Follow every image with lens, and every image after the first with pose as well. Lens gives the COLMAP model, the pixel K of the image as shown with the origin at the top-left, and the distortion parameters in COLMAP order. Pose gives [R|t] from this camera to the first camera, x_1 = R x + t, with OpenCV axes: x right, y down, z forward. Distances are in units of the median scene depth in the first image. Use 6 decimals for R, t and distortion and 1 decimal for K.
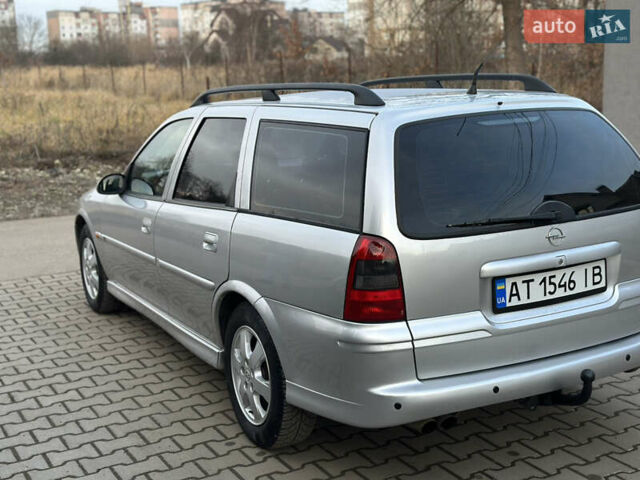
lens RADIAL K [[879.2, 0, 312.9], [0, 879.2, 273.2], [0, 0, 1]] dist [0.105865, 0.000000]
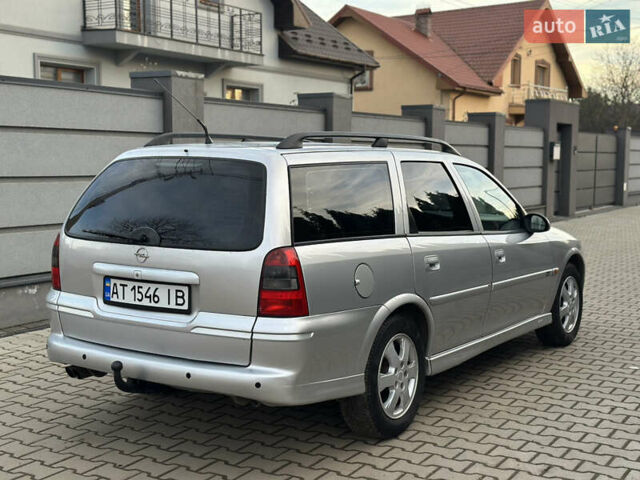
lens RADIAL K [[879.2, 0, 332.7], [0, 879.2, 267.2], [0, 0, 1]] dist [0.105865, 0.000000]
pose [[0.475368, 0.160671, -0.864991, 1.475121], [-0.209388, 0.975593, 0.066143, -0.163185], [0.854507, 0.149676, 0.497408, 0.604751]]
